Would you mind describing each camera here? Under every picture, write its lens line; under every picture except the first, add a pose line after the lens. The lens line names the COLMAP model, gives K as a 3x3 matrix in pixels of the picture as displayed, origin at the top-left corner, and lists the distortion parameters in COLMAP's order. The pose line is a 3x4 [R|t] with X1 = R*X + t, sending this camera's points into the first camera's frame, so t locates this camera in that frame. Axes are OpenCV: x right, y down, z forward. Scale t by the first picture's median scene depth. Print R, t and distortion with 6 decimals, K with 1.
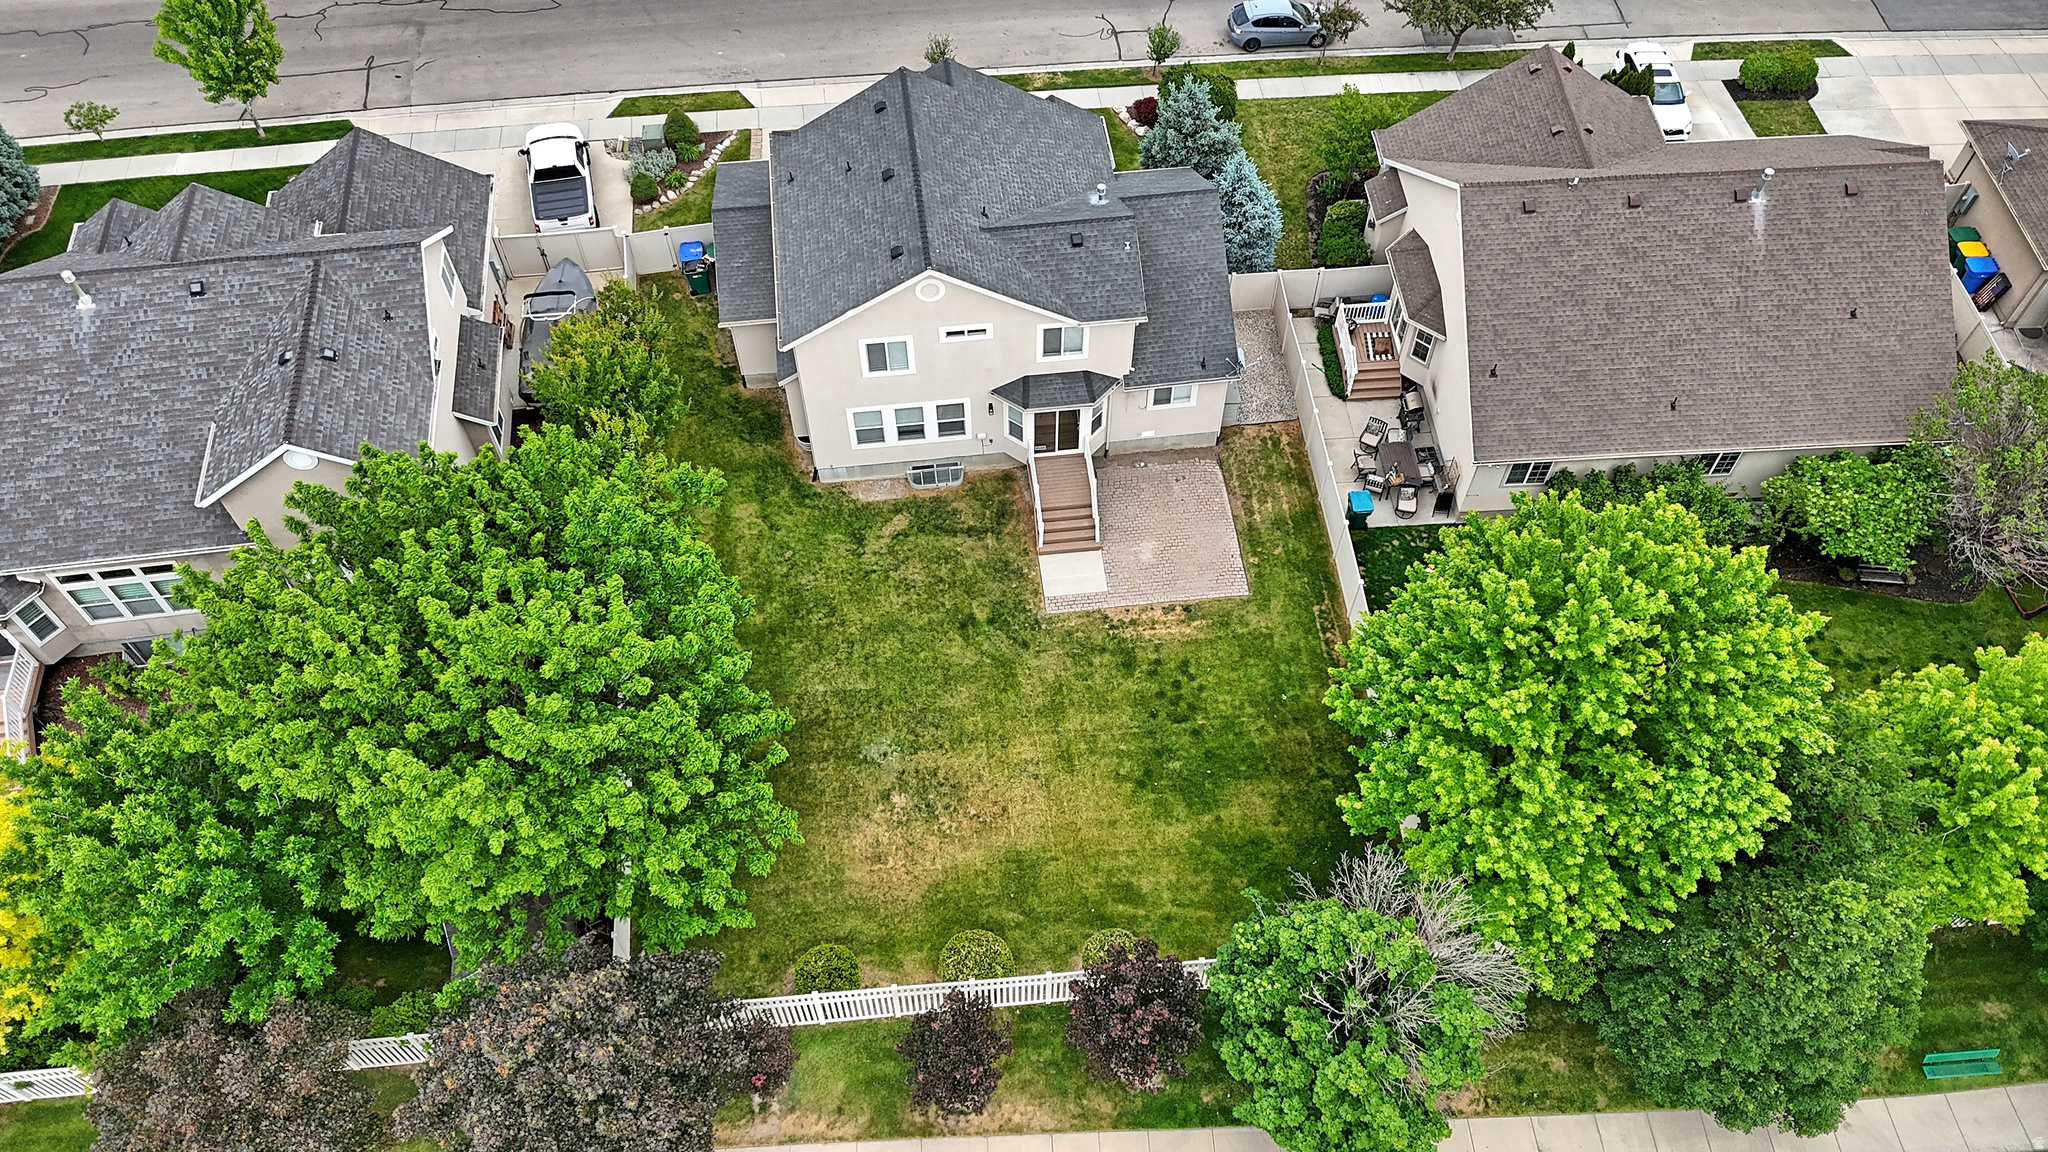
lens RADIAL K [[1340.4, 0, 1025.2], [0, 1340.4, 578.3], [0, 0, 1]] dist [0.082947, -0.045245]
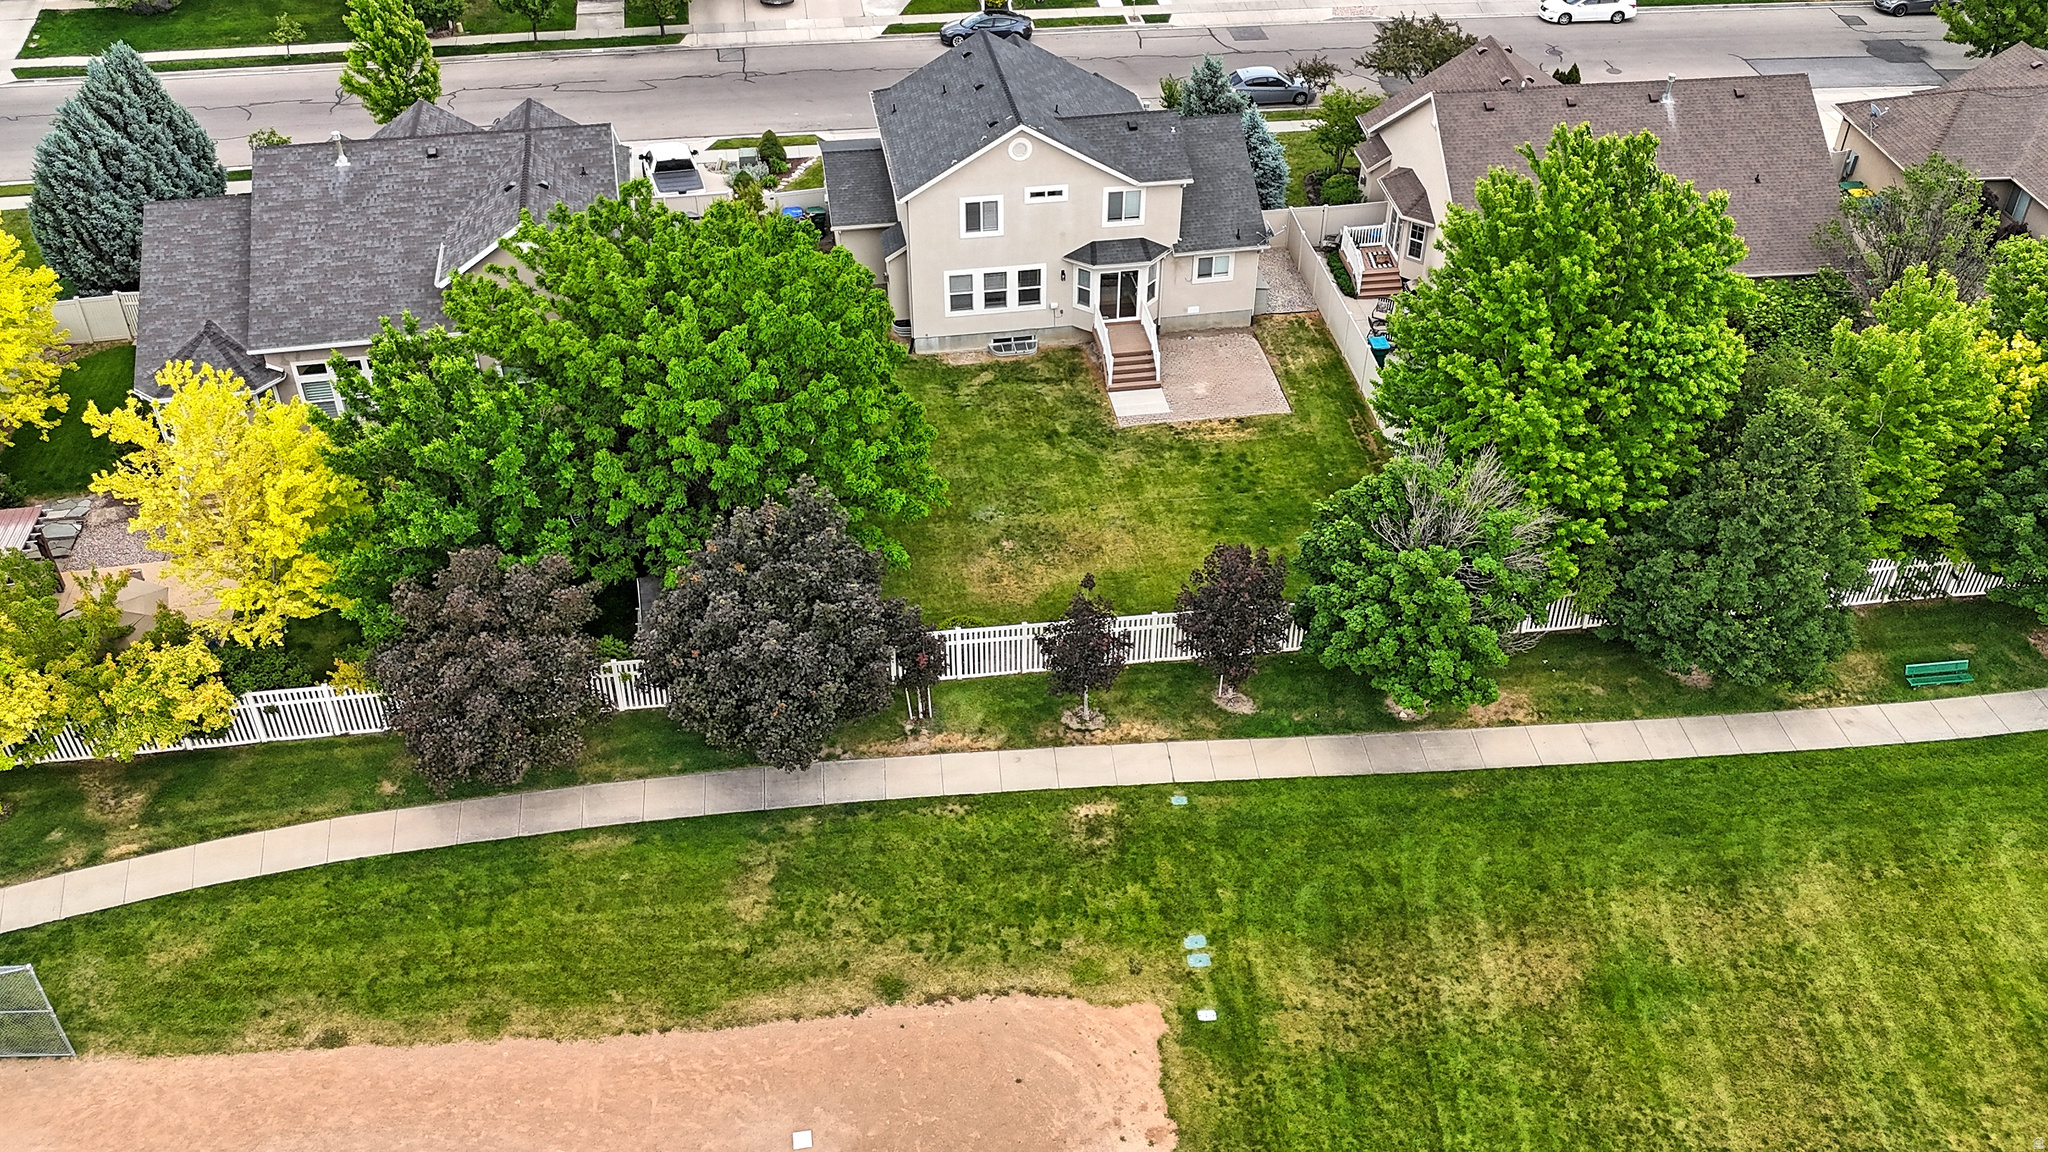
lens RADIAL K [[1516.4, 0, 1024.0], [0, 1516.4, 576.0], [0, 0, 1]] dist [0.118284, -0.099471]
pose [[0.999010, -0.025863, 0.036204, -0.119528], [0.035144, 0.957703, -0.285605, 0.529412], [-0.027286, 0.286594, 0.957663, -0.224719]]
